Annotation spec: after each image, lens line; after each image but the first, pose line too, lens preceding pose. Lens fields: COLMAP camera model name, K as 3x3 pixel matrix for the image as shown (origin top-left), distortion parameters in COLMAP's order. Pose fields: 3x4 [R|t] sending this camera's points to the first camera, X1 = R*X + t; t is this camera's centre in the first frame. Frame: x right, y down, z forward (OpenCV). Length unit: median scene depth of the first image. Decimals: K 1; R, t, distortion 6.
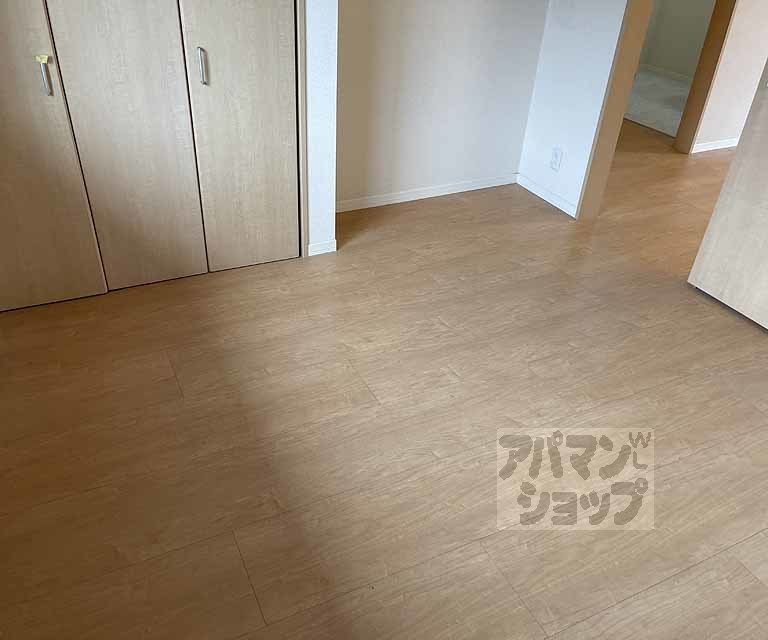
lens RADIAL K [[648.5, 0, 367.1], [0, 648.5, 319.2], [0, 0, 1]] dist [0.022583, -0.001769]
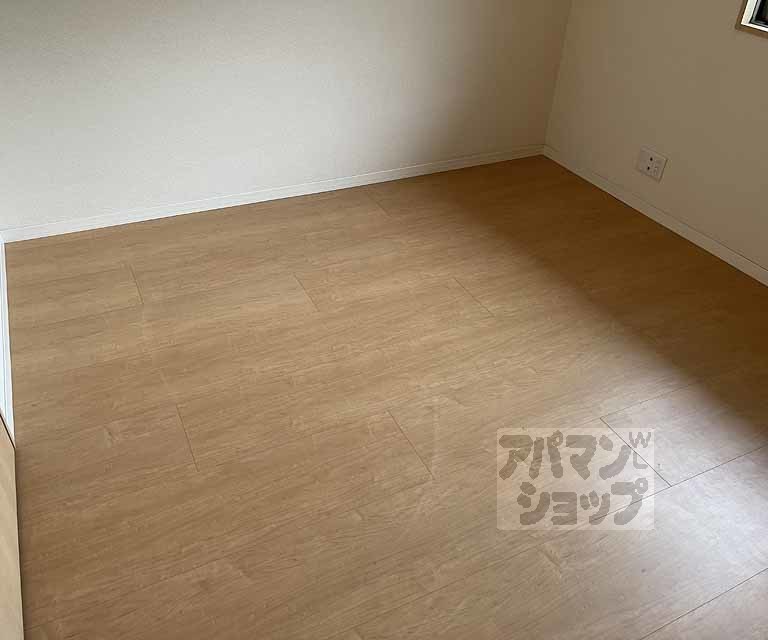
lens RADIAL K [[648.5, 0, 367.1], [0, 648.5, 319.2], [0, 0, 1]] dist [0.022583, -0.001769]
pose [[-0.997700, -0.061318, -0.028904, 0.414068], [-0.048210, 0.342061, 0.938440, -0.828137], [-0.047656, 0.937675, -0.344231, 1.276197]]
